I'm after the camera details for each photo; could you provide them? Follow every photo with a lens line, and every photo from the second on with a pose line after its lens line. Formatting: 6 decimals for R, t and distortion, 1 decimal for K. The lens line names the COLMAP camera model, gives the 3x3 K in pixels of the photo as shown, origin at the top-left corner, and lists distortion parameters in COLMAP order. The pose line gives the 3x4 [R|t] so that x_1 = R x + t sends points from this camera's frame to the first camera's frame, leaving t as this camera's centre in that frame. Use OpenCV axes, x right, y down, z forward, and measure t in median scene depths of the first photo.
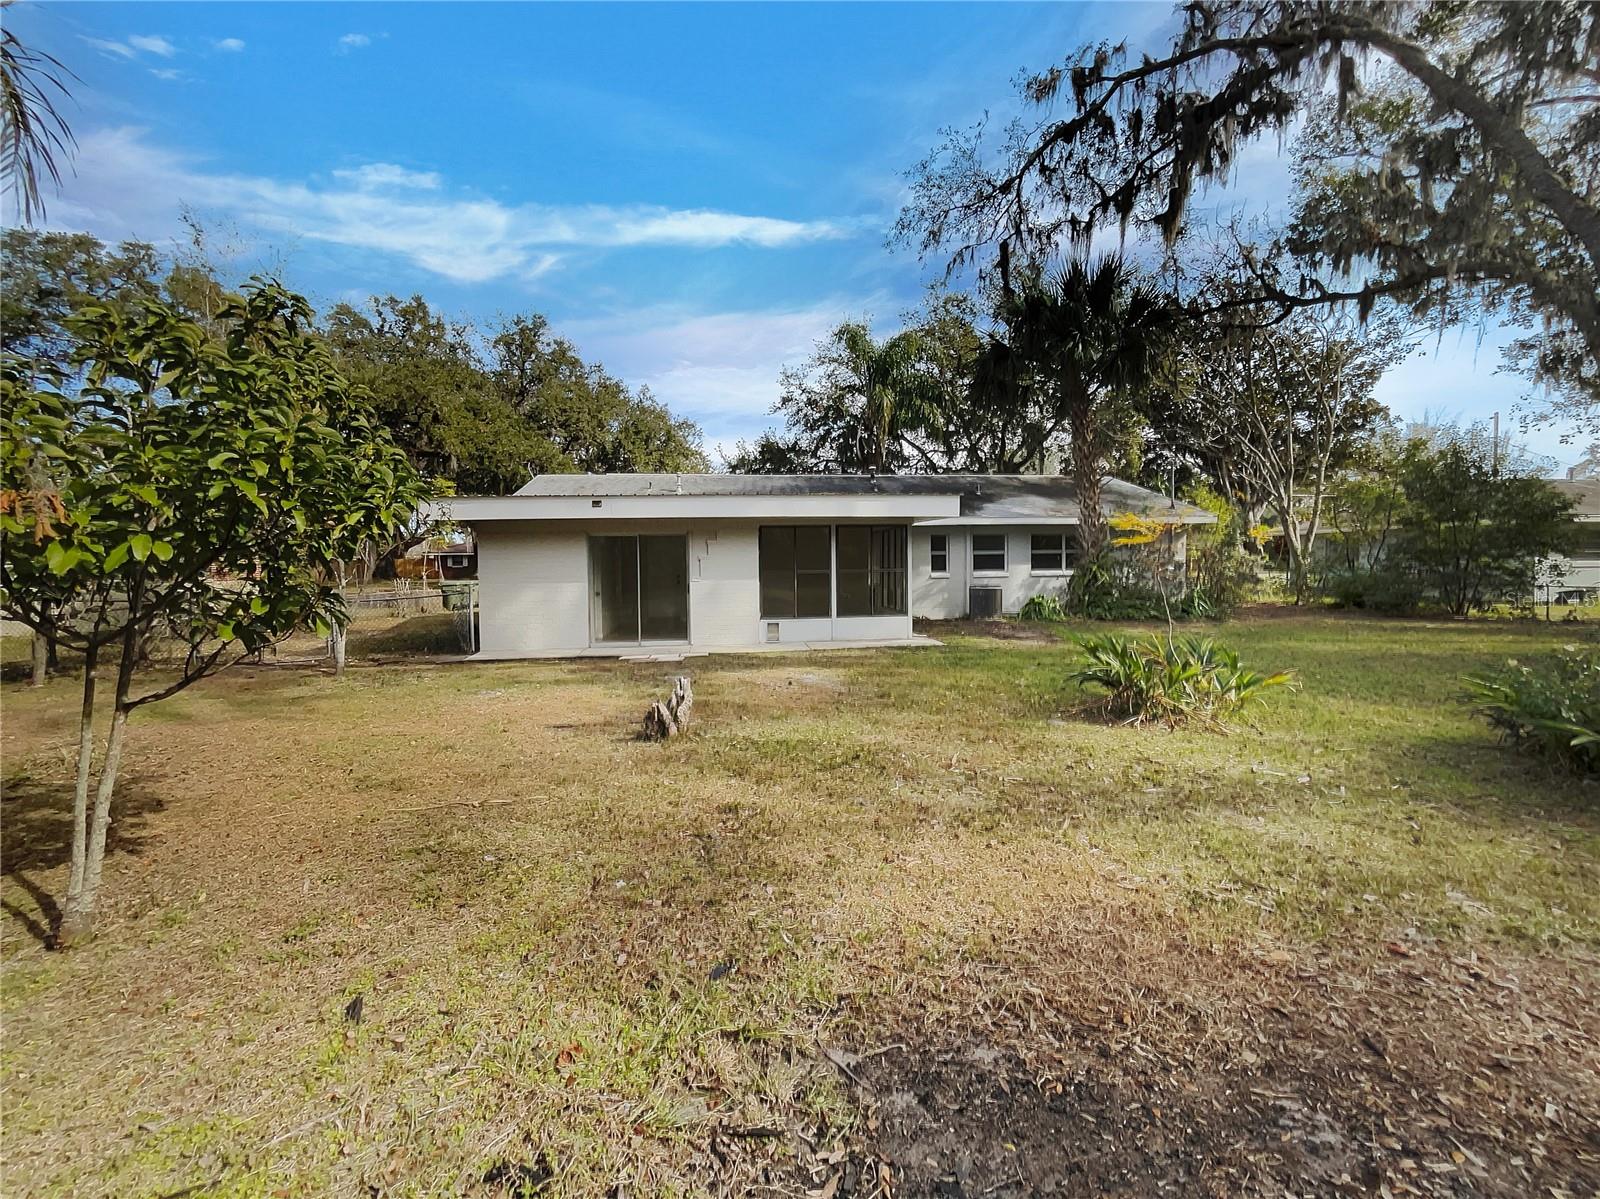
lens RADIAL K [[662.1, 0, 800.0], [0, 662.1, 599.5], [0, 0, 1]] dist [-0.001550, 0.000492]
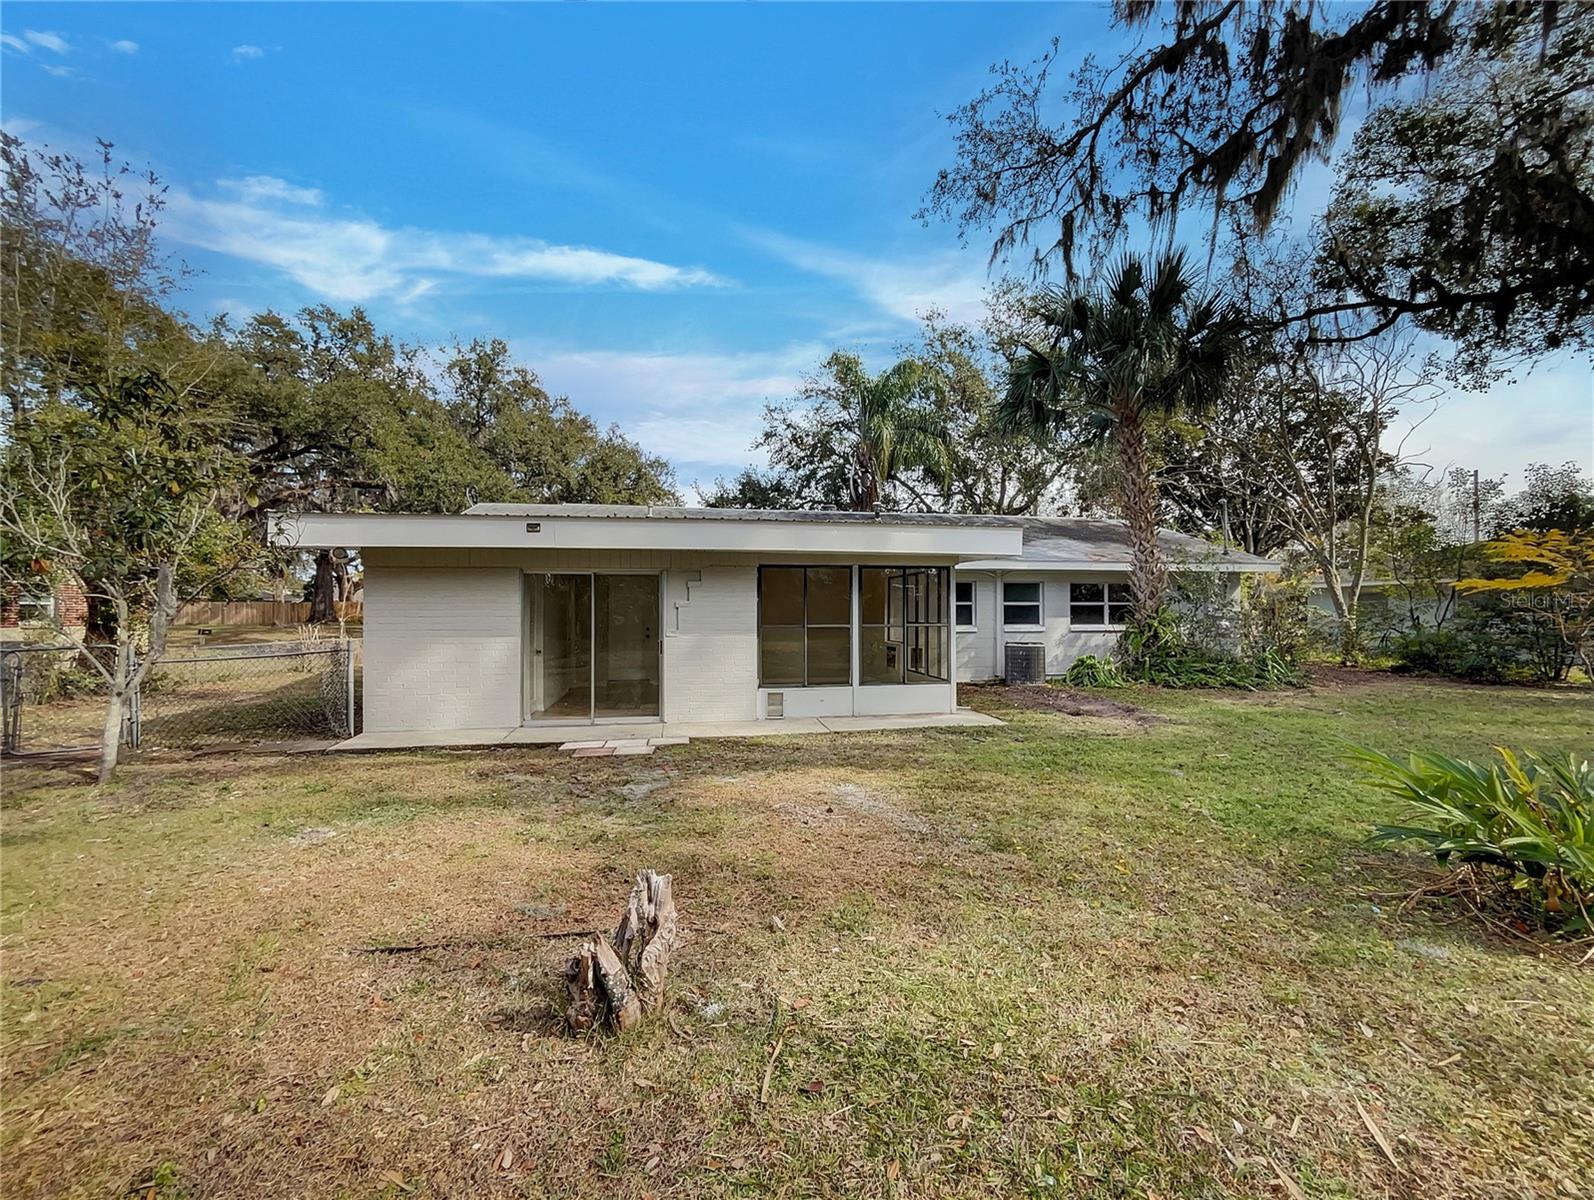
lens RADIAL K [[636.9, 0, 806.6], [0, 636.9, 628.2], [0, 0, 1]] dist [0.000458, -0.000595]
pose [[0.997945, 0.010304, 0.063244, -0.038397], [-0.008492, 0.999547, -0.028867, -0.013336], [-0.063513, 0.028271, 0.997581, 0.206824]]
